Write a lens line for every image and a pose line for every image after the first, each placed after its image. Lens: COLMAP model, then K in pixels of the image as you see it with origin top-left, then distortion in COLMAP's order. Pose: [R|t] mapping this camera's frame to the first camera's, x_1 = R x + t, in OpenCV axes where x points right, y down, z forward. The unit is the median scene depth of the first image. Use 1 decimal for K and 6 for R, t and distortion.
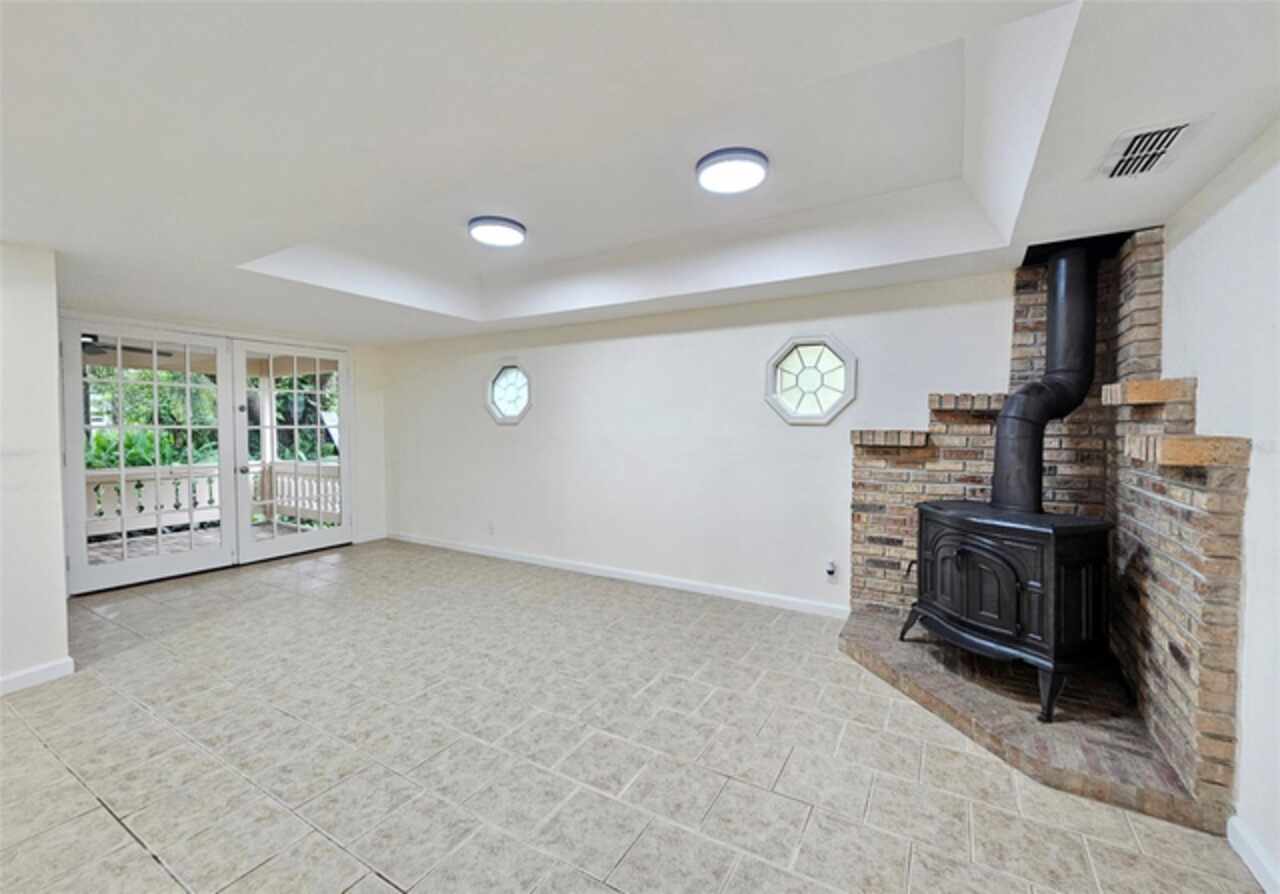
lens RADIAL K [[524.5, 0, 644.6], [0, 524.5, 444.3], [0, 0, 1]] dist [-0.000269, -0.000025]
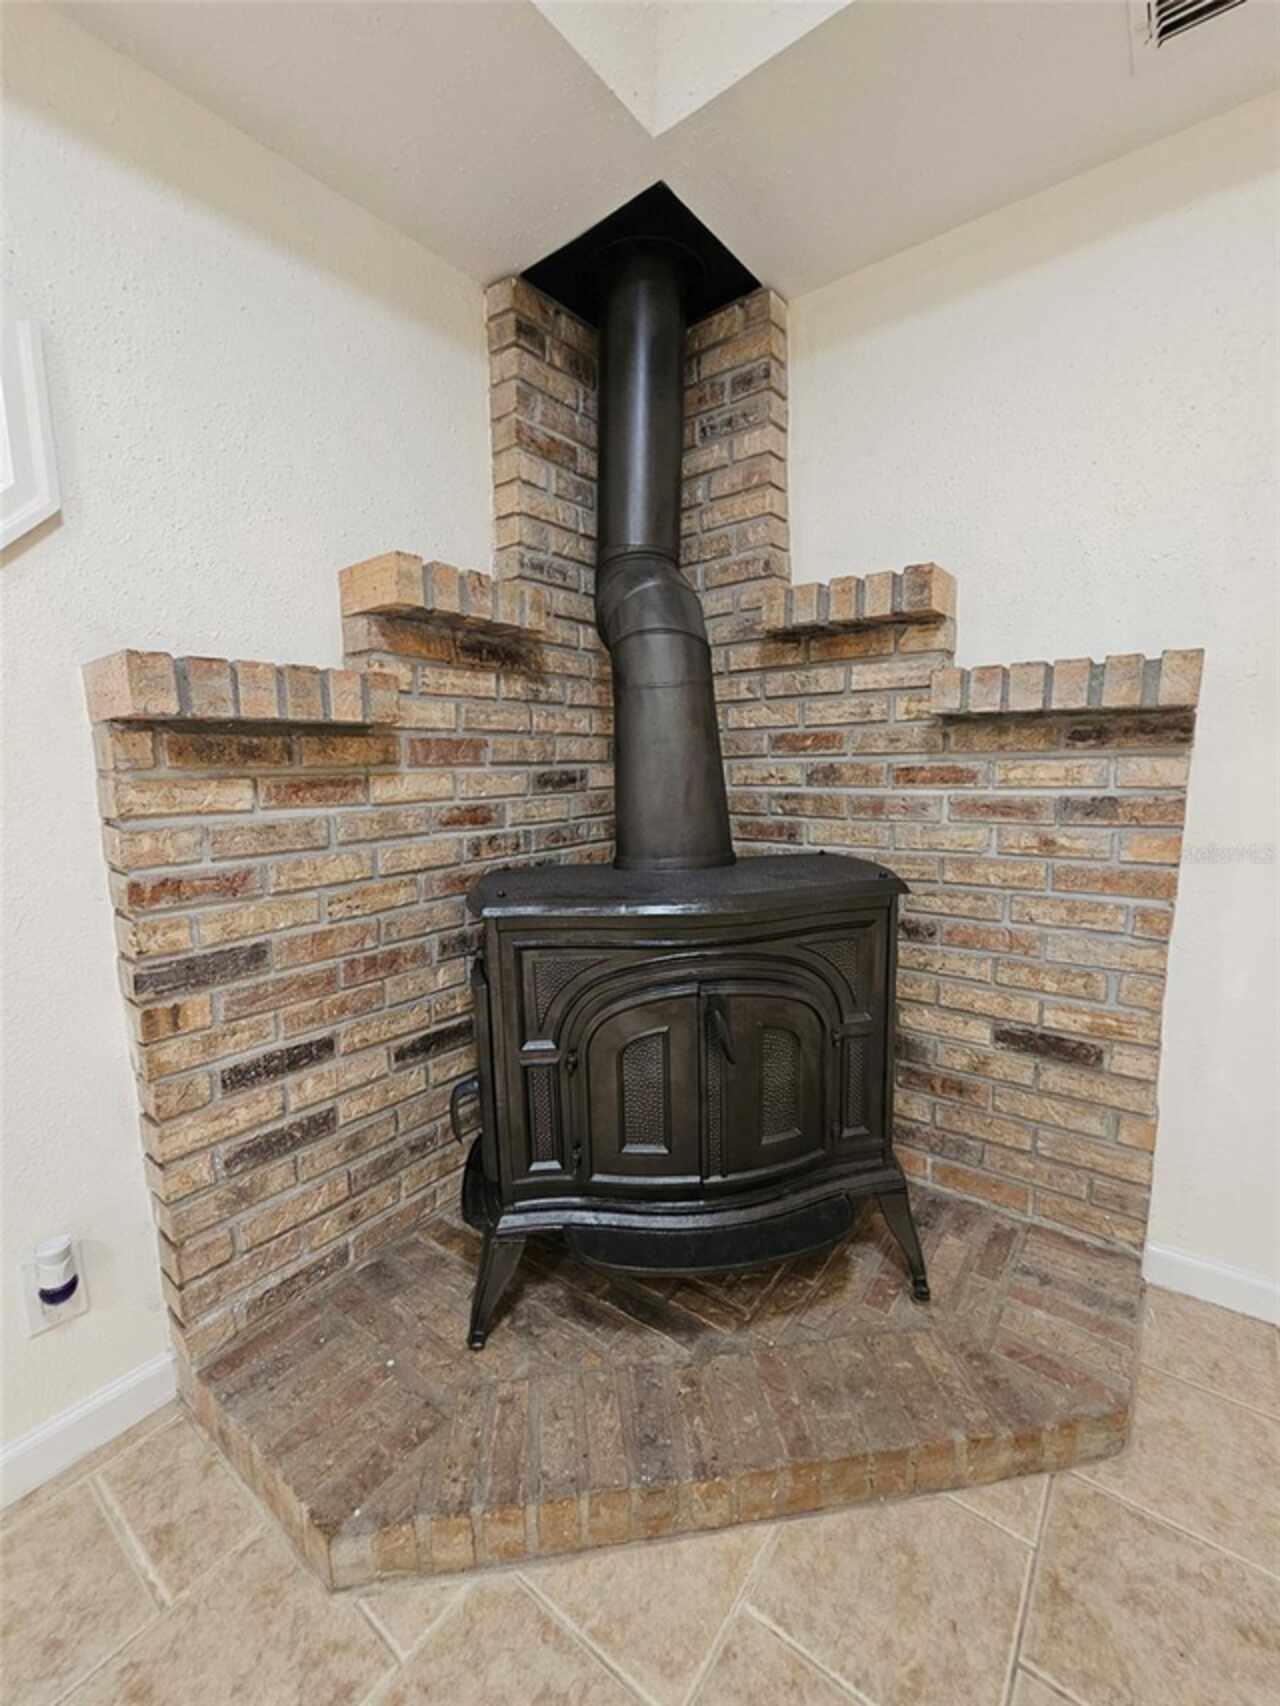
lens RADIAL K [[700.2, 0, 647.6], [0, 700.2, 858.9], [0, 0, 1]] dist [0.002362, 0.000183]
pose [[0.105782, -0.148538, 0.983233, 0.121841], [0.047720, 0.988399, 0.144185, 0.028503], [-0.993244, 0.031668, 0.111643, 0.780391]]
